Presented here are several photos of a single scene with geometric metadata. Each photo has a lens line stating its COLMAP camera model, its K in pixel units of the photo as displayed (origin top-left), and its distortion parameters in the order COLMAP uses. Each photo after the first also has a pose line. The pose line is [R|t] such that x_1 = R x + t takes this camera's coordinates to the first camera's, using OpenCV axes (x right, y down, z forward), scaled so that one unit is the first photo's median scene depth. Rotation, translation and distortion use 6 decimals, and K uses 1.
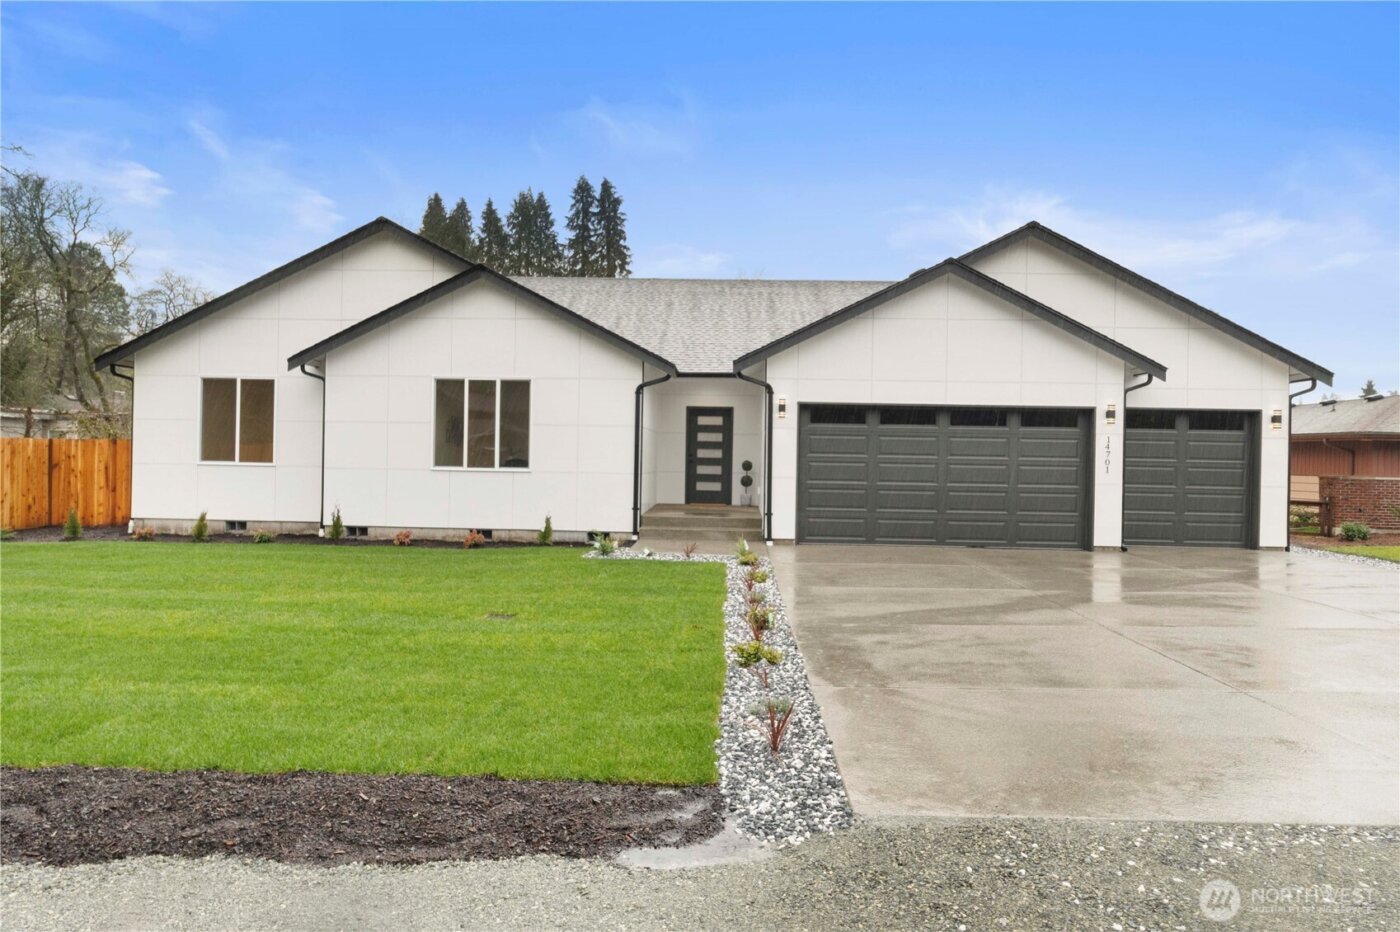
lens RADIAL K [[970.2, 0, 700.8], [0, 970.2, 468.9], [0, 0, 1]] dist [0.002541, 0.000252]
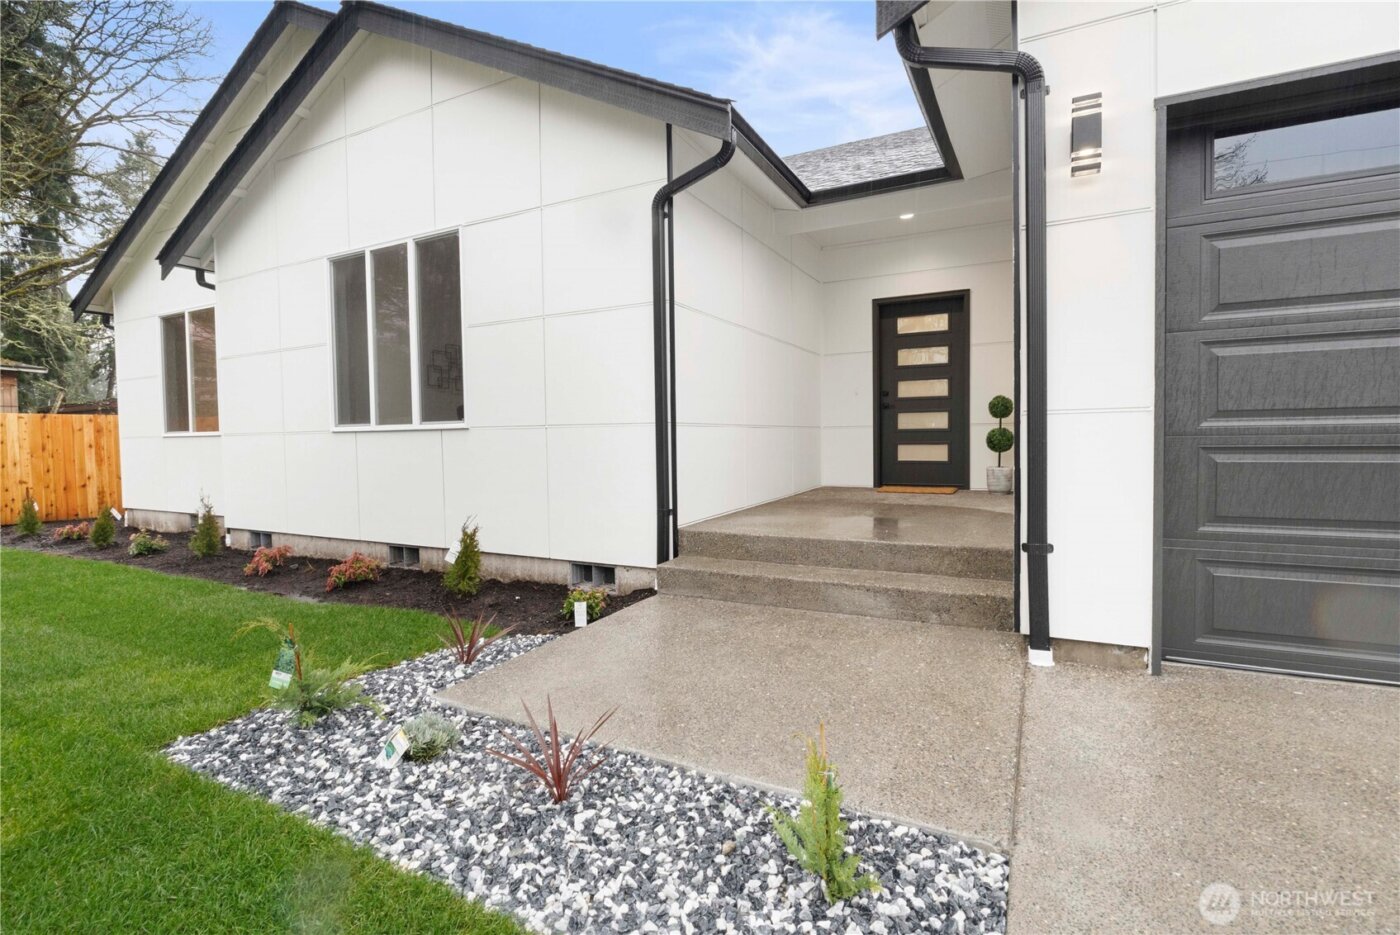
lens RADIAL K [[664.6, 0, 697.1], [0, 664.6, 462.0], [0, 0, 1]] dist [-0.019625, -0.000209]
pose [[0.902181, -0.014582, -0.431110, 0.061346], [0.024263, 0.999562, 0.016966, 0.016665], [0.430674, -0.025766, 0.902140, 0.757401]]
